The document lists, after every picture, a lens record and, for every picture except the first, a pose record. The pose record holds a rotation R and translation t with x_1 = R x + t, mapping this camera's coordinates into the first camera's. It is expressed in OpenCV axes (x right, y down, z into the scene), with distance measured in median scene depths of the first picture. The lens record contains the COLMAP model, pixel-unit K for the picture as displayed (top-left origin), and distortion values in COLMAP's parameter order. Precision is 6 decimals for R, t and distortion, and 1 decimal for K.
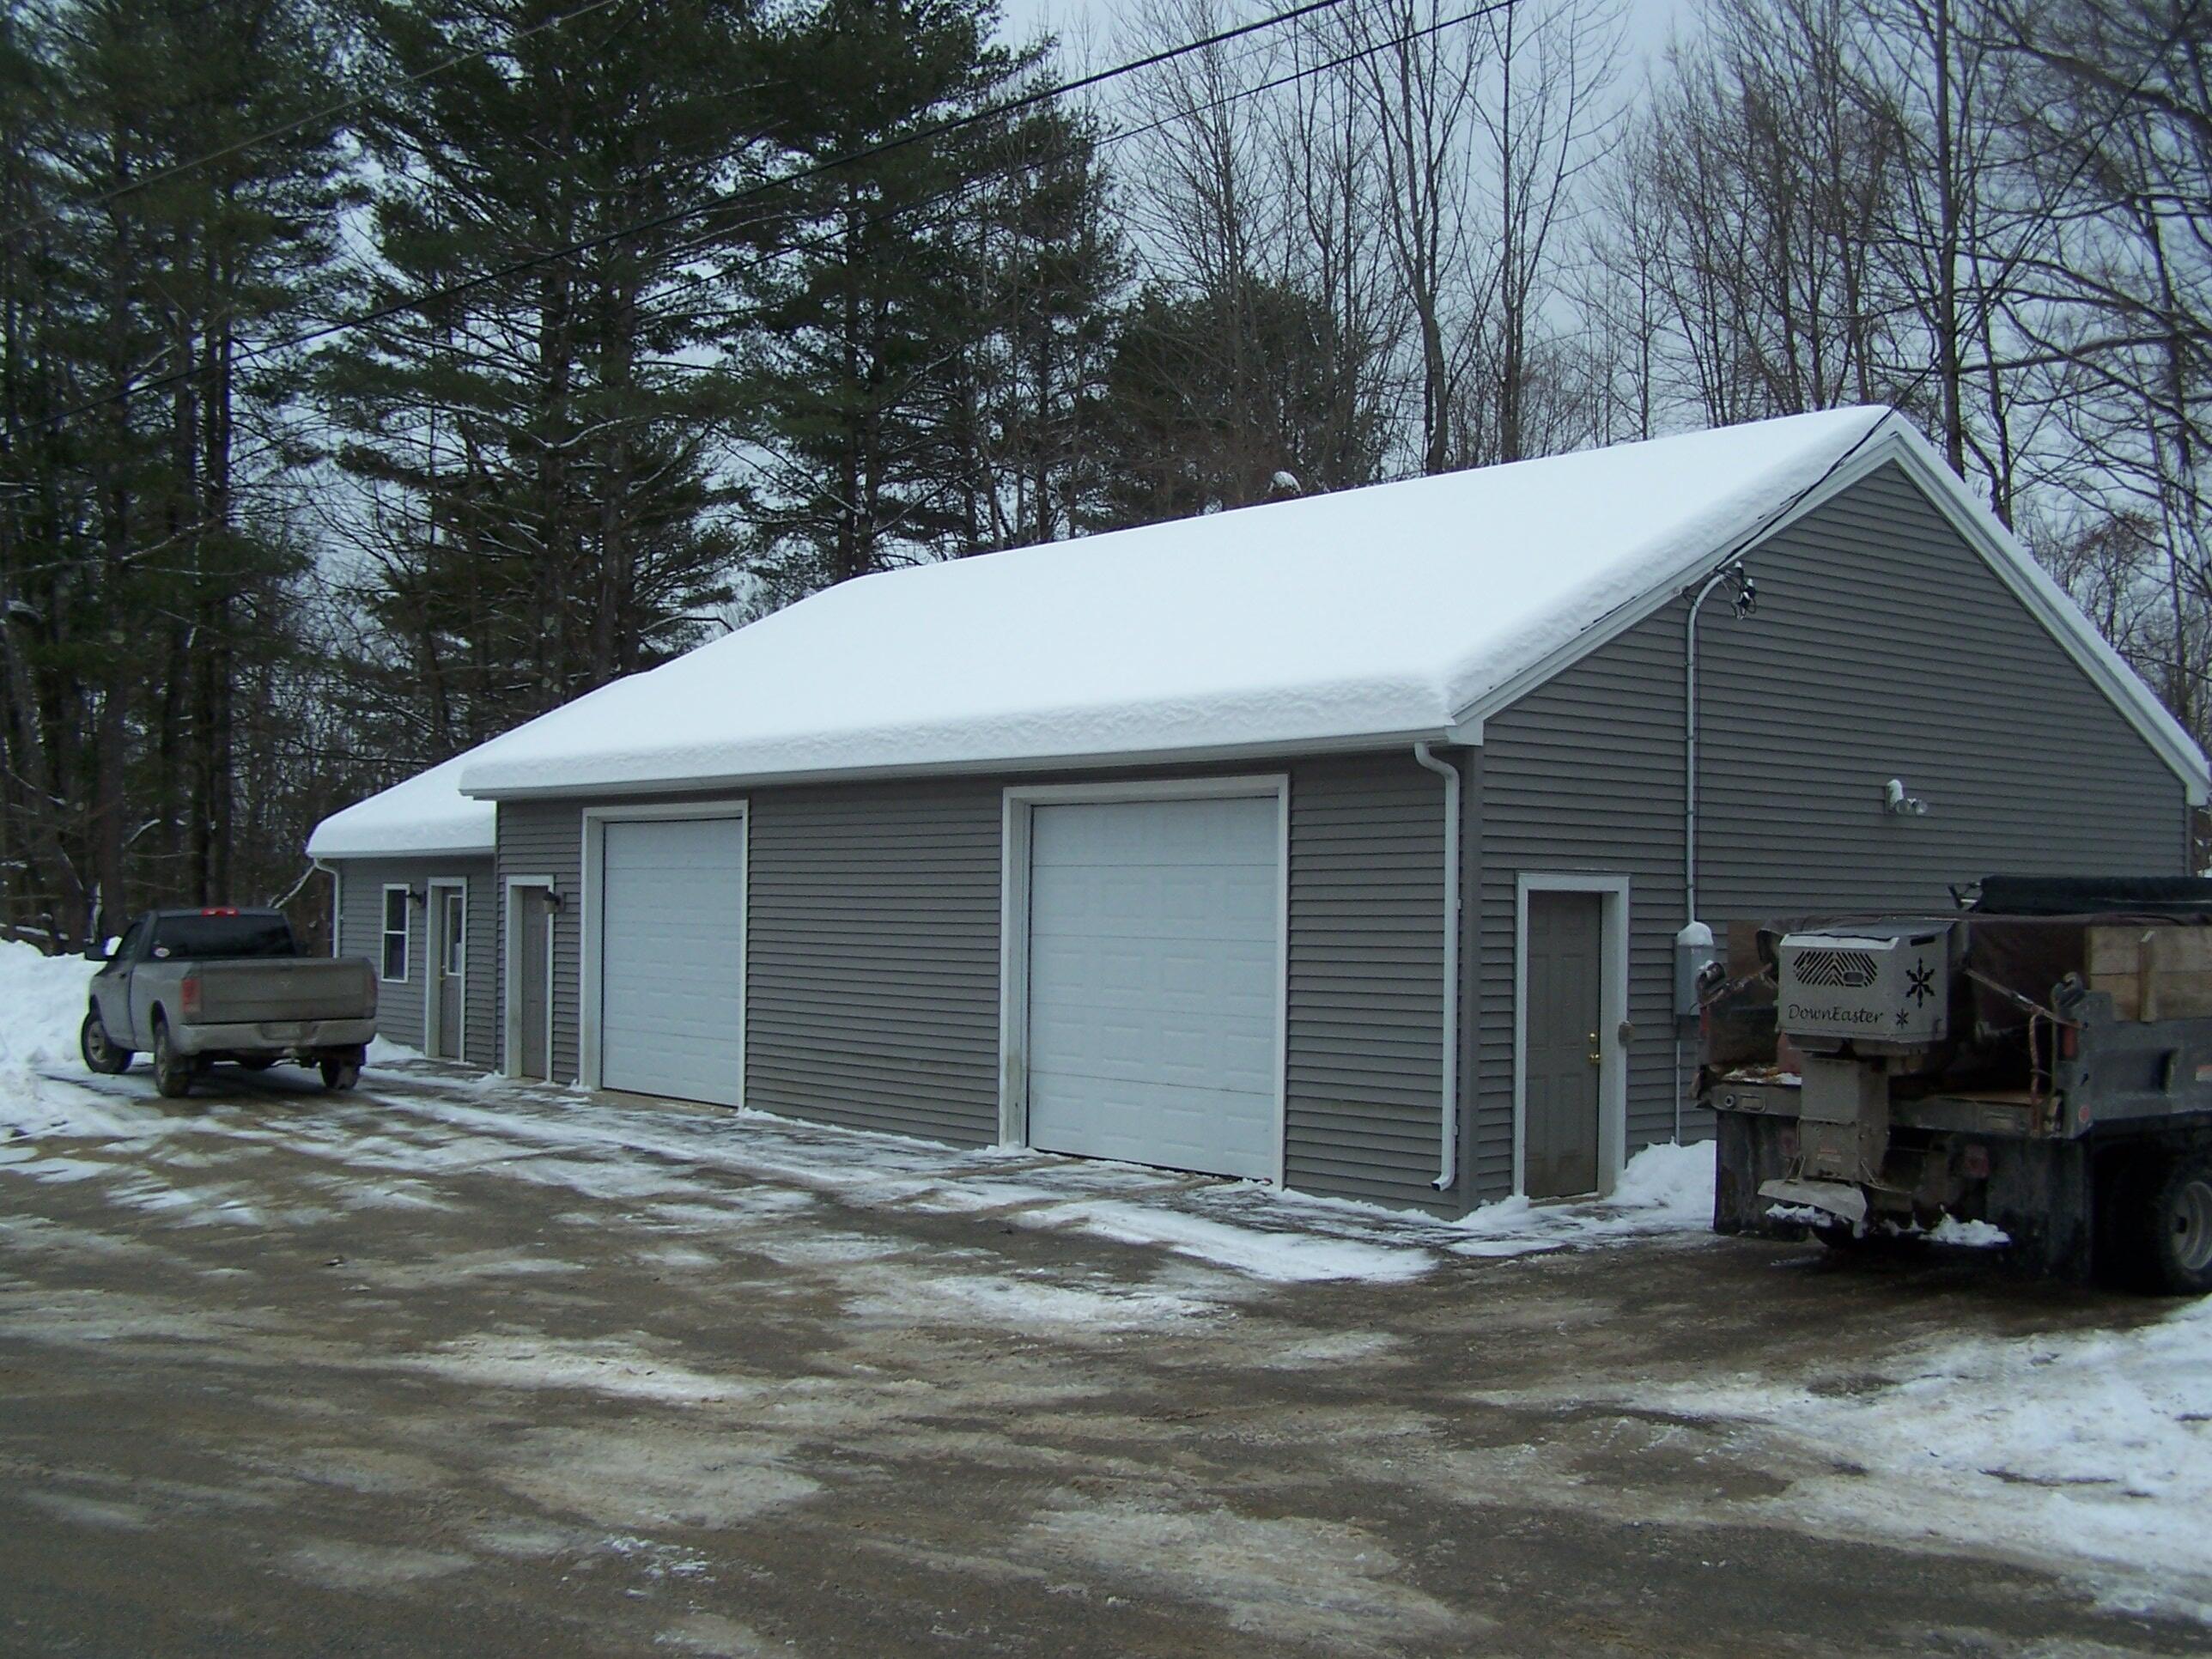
lens RADIAL K [[2527.9, 0, 1106.0], [0, 2527.9, 829.5], [0, 0, 1]] dist [-0.181978, 0.288571]
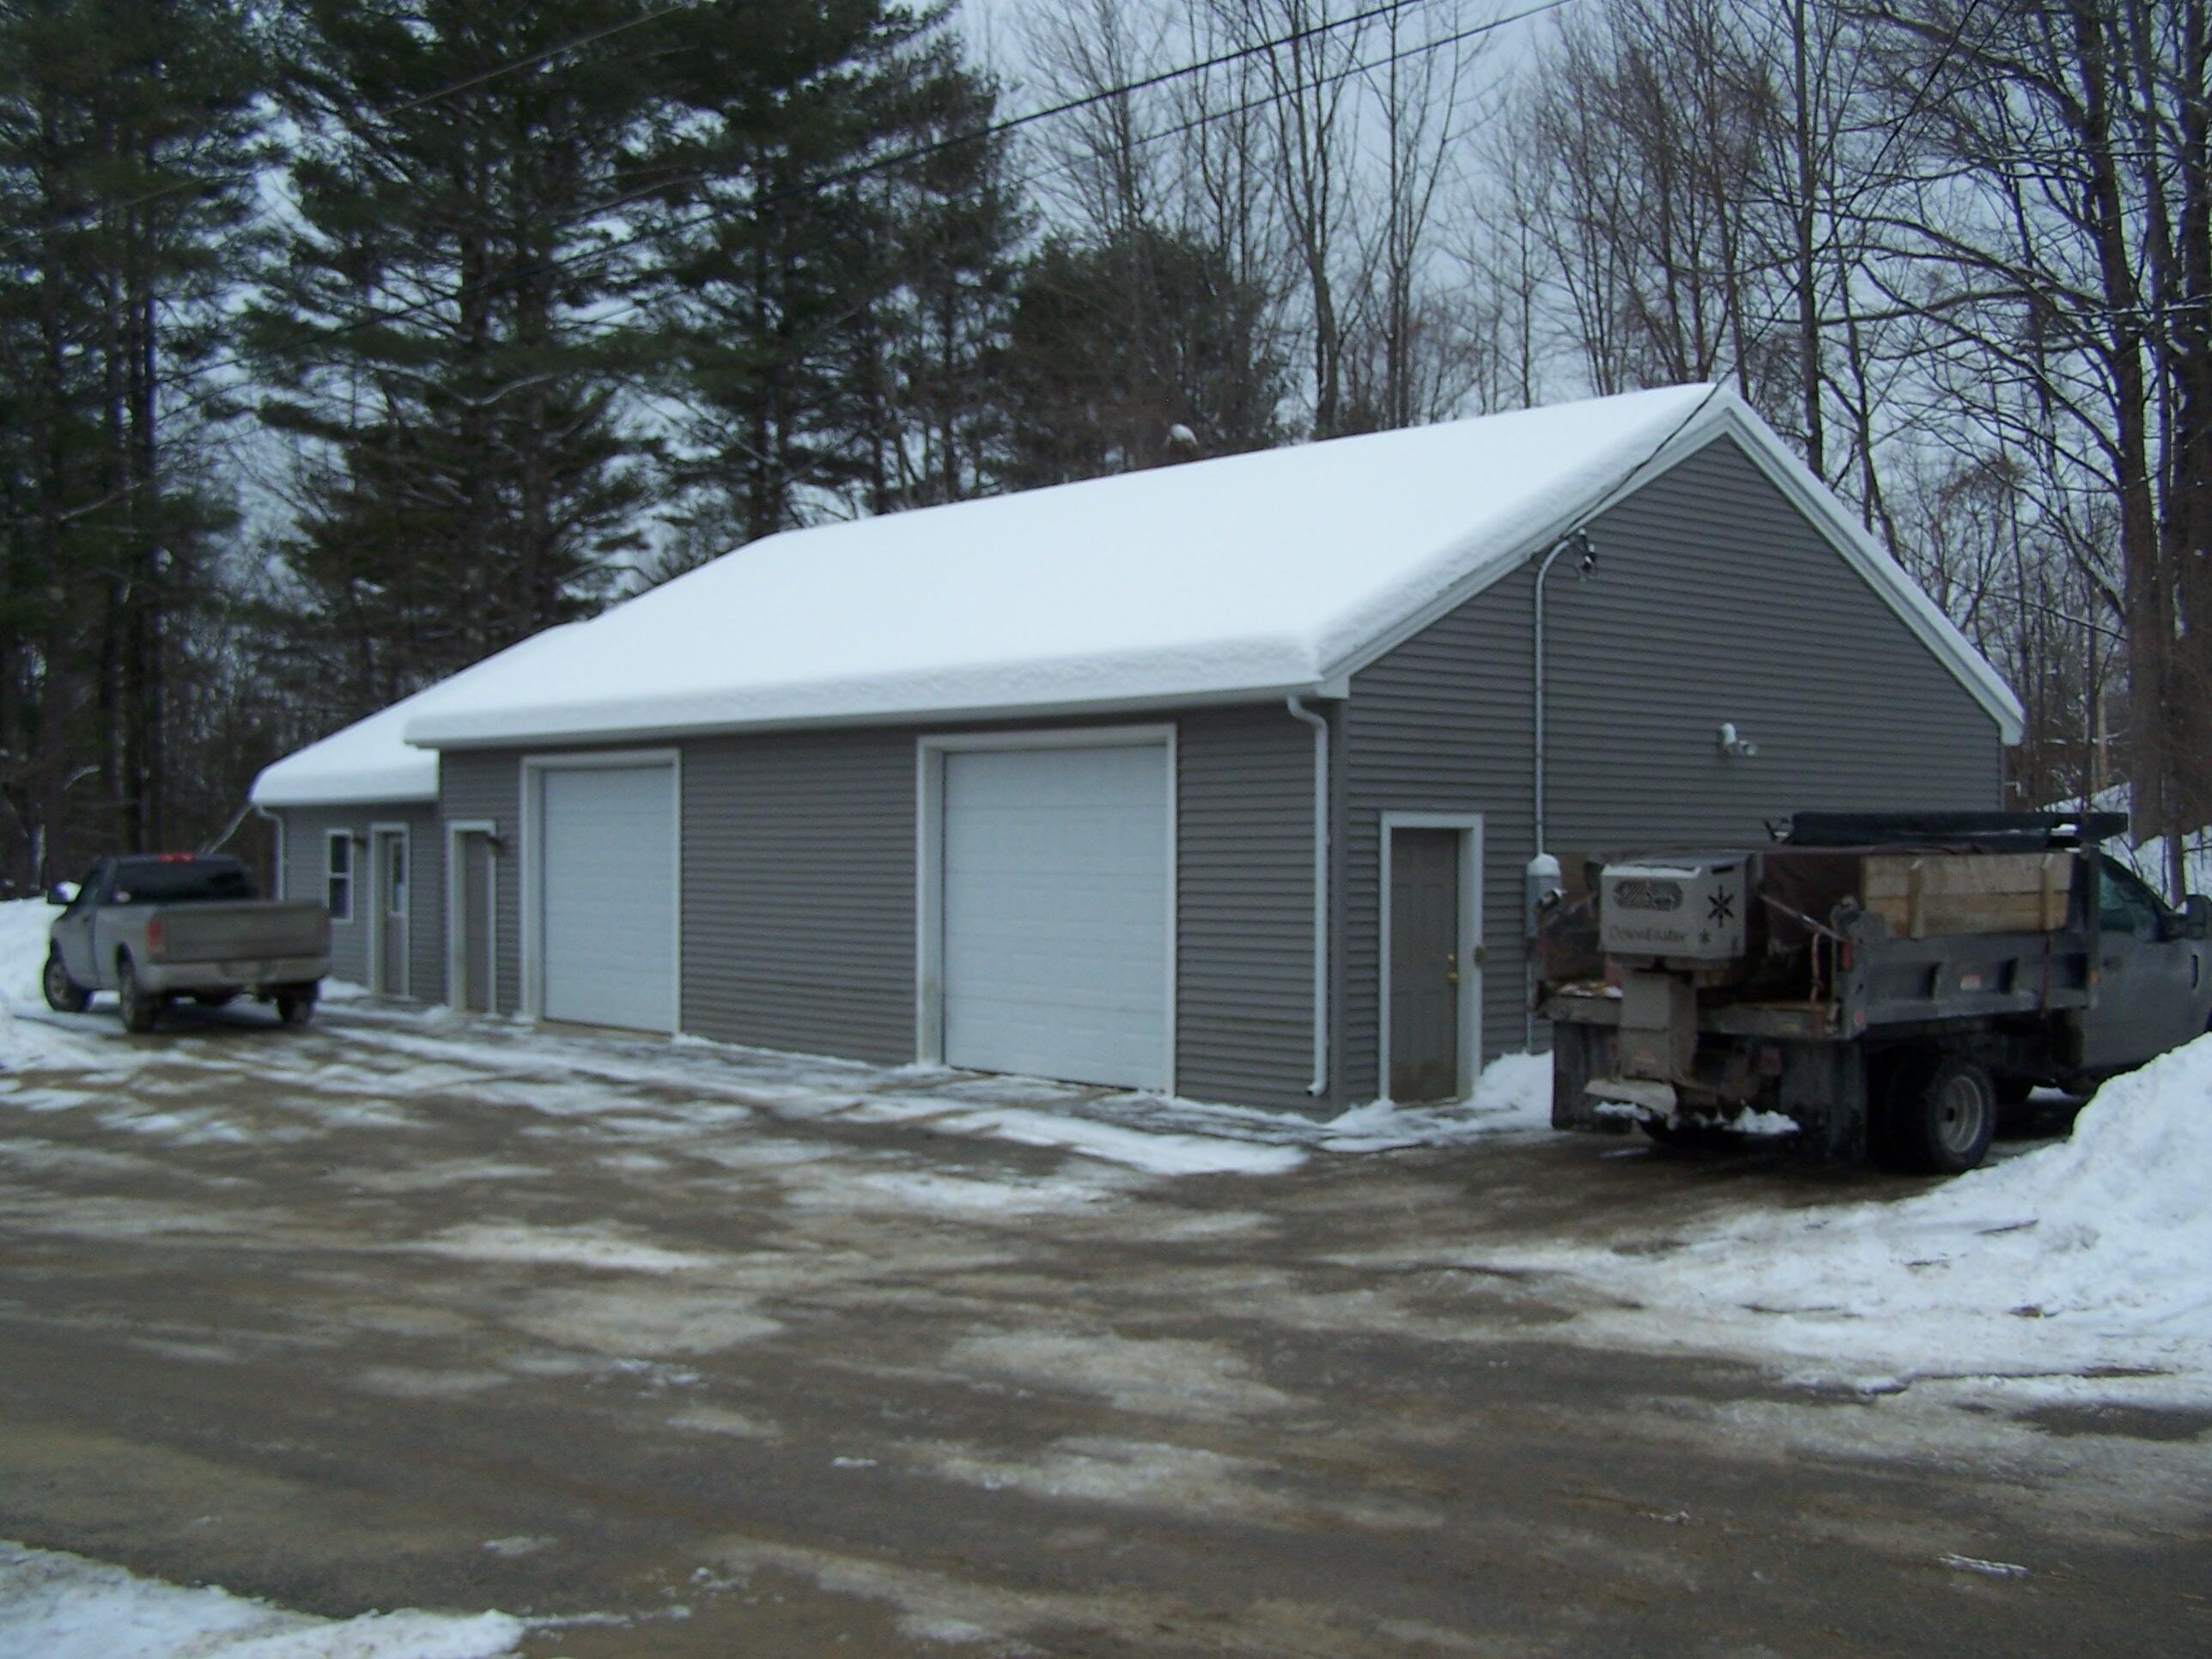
lens RADIAL K [[2527.9, 0, 1106.0], [0, 2527.9, 829.5], [0, 0, 1]] dist [-0.181978, 0.288571]
pose [[0.999282, -0.009220, 0.036740, 0.000284], [0.008276, 0.999634, 0.025745, -0.004116], [-0.036964, -0.025422, 0.998993, -0.098013]]
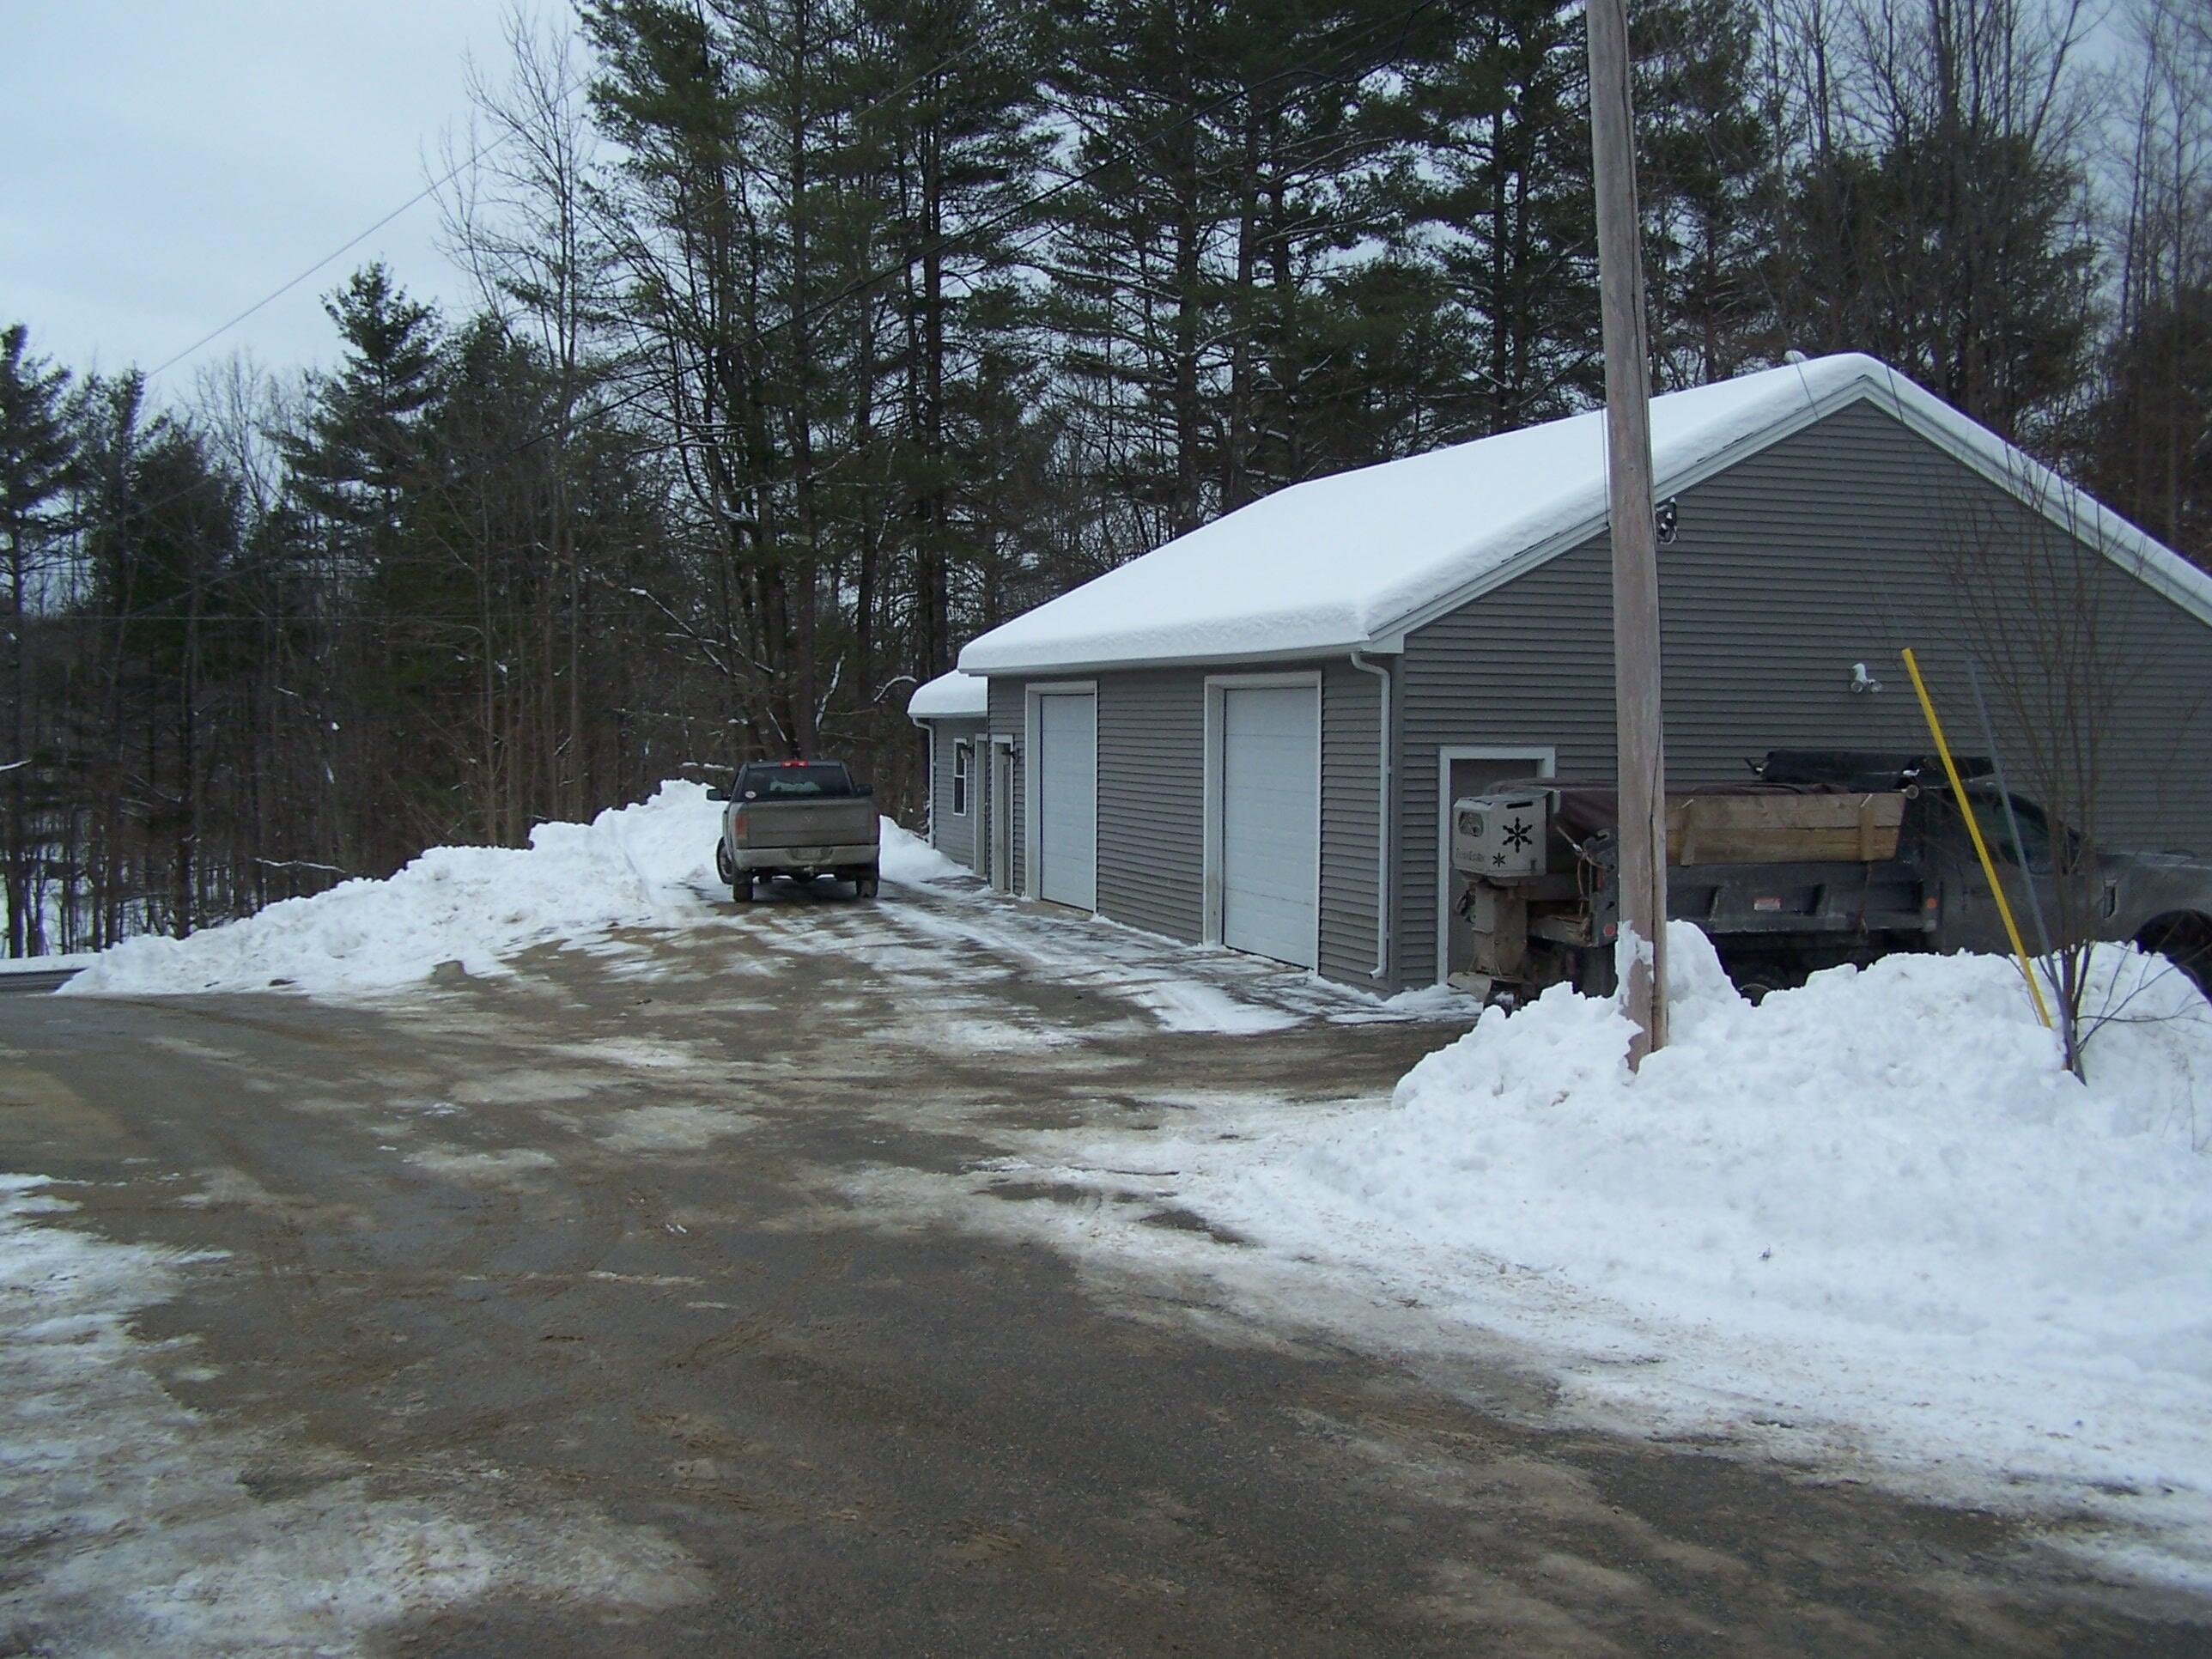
lens RADIAL K [[2527.9, 0, 1106.0], [0, 2527.9, 829.5], [0, 0, 1]] dist [-0.181978, 0.288571]
pose [[0.927620, 0.008093, -0.373439, 0.427362], [0.018415, 0.997559, 0.067360, -0.027711], [0.373072, -0.069361, 0.925206, -0.270405]]
